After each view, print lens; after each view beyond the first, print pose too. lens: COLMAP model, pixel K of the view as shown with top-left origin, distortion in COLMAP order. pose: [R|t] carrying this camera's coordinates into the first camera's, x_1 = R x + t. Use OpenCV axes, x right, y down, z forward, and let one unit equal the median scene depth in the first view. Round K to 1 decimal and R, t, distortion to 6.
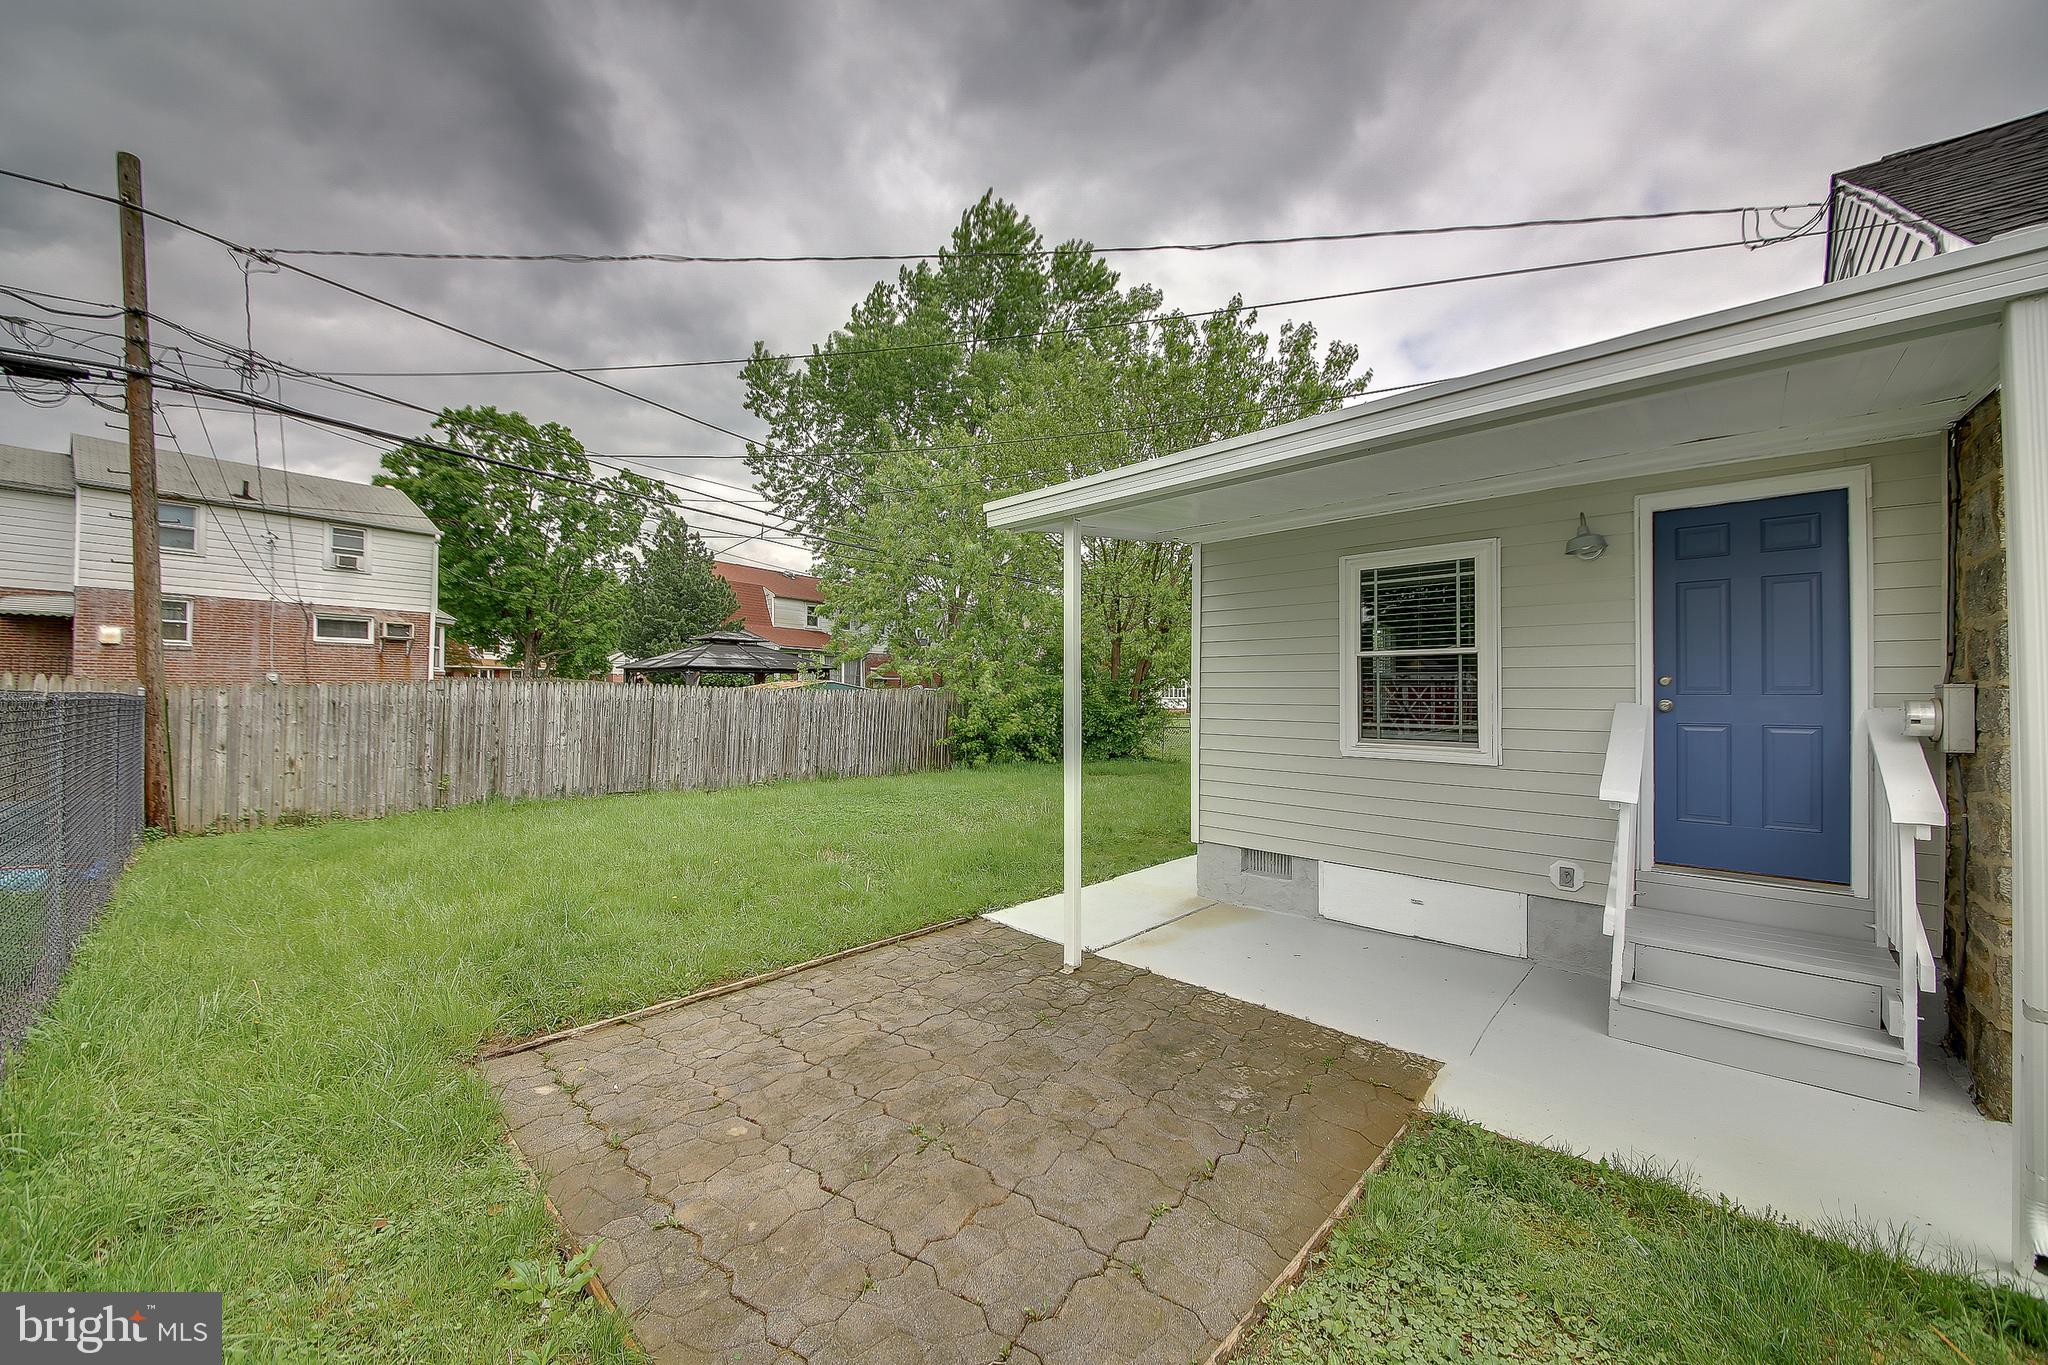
lens RADIAL K [[761.4, 0, 1028.5], [0, 761.4, 677.1], [0, 0, 1]] dist [0.001779, -0.005727]
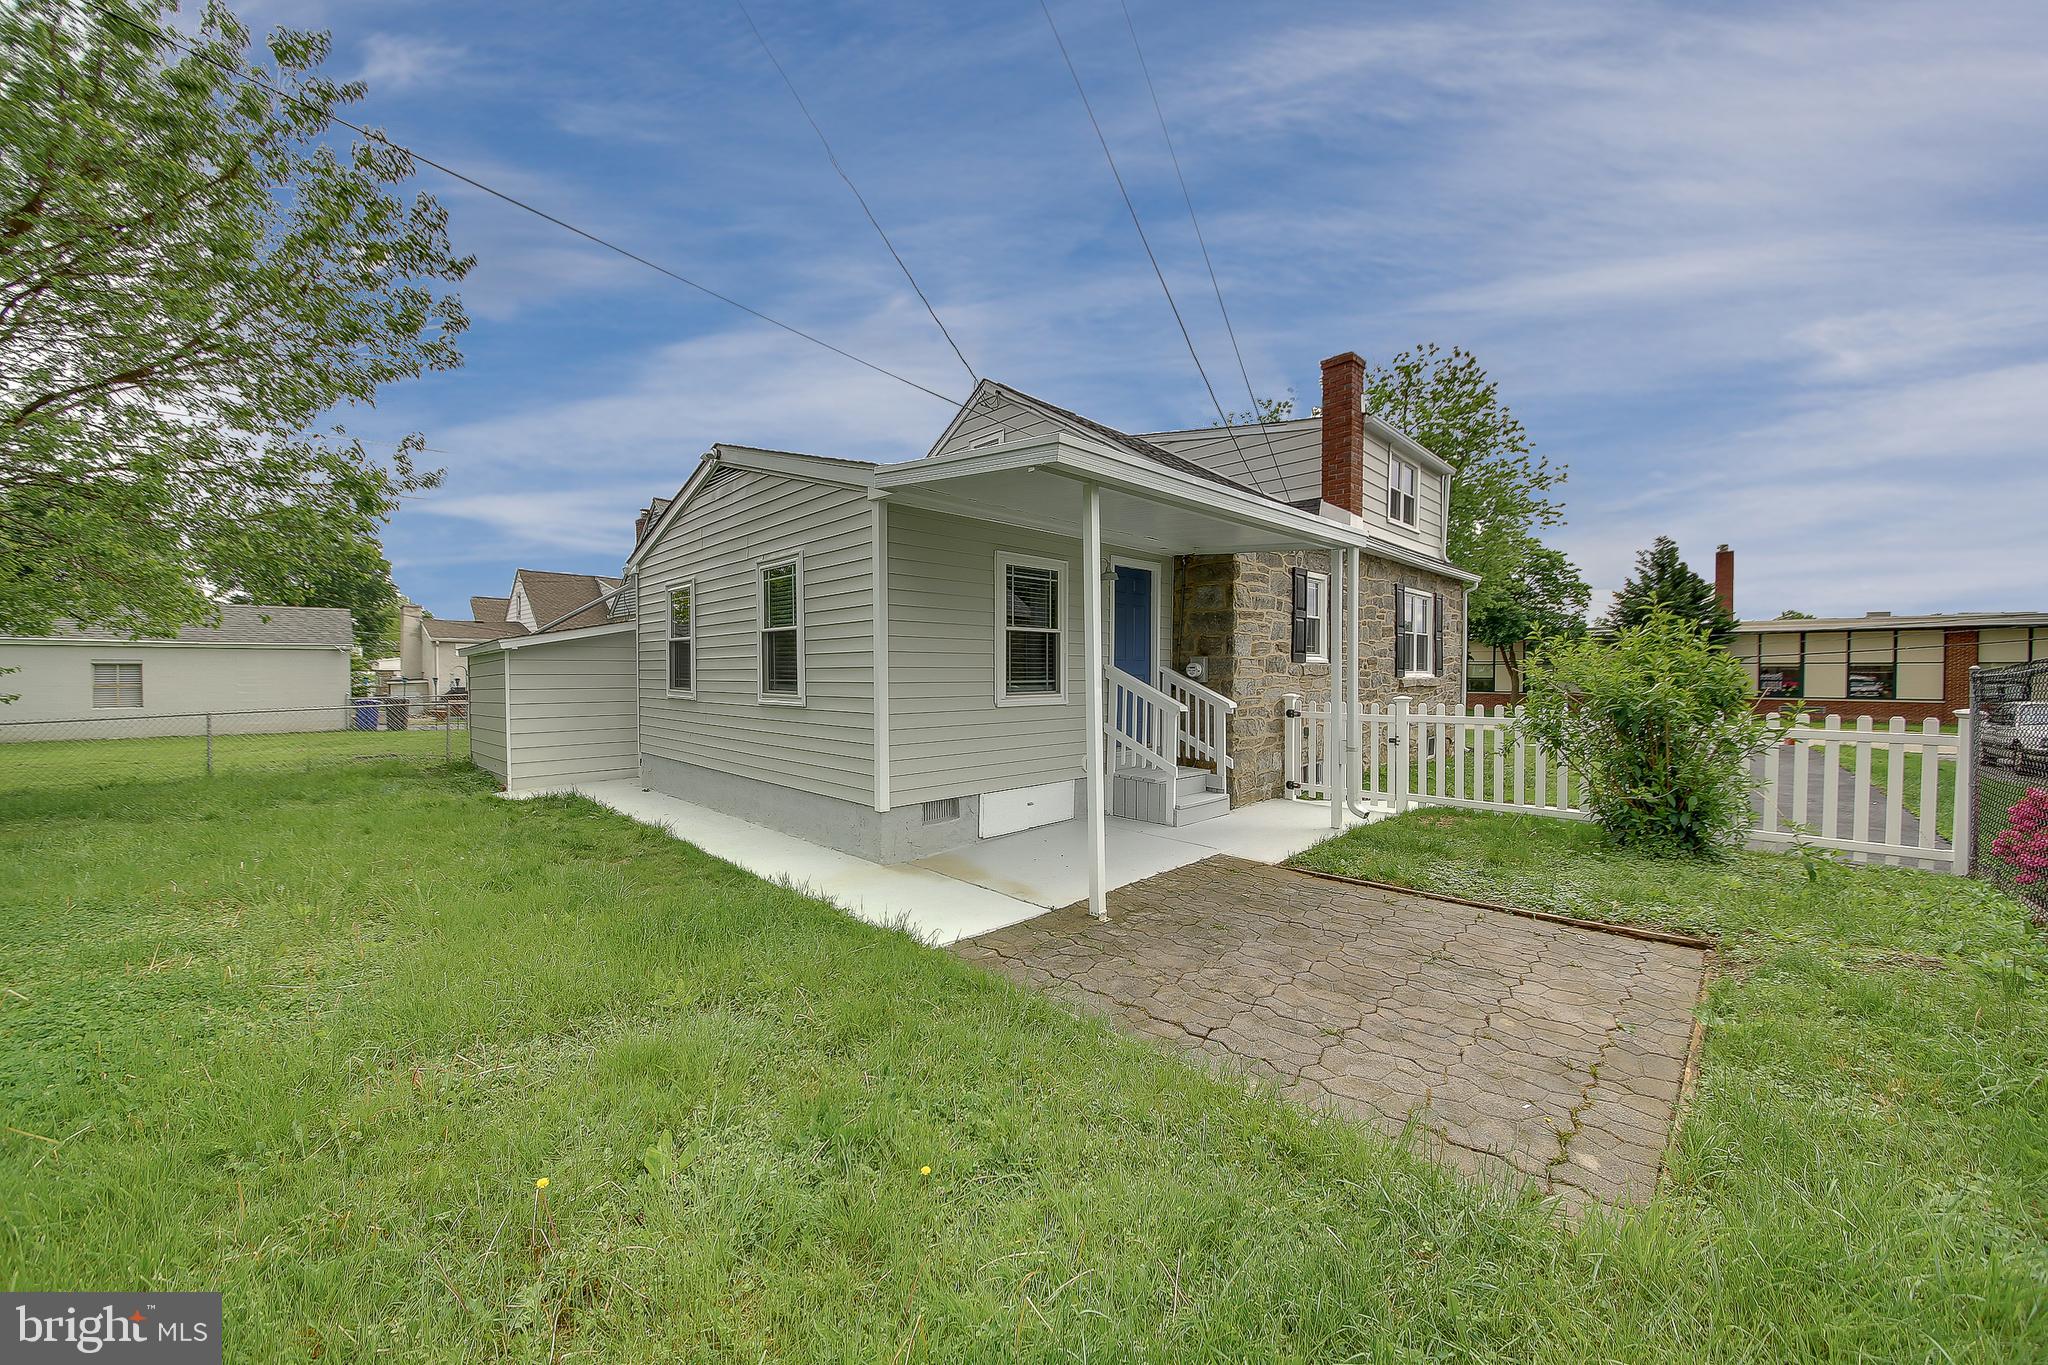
lens RADIAL K [[734.1, 0, 1000.8], [0, 734.1, 694.0], [0, 0, 1]] dist [-0.020595, -0.004837]
pose [[0.045663, -0.042776, 0.998041, -0.986993], [-0.018607, 0.998873, 0.043663, 0.031767], [-0.998784, -0.020564, 0.044816, 1.135124]]
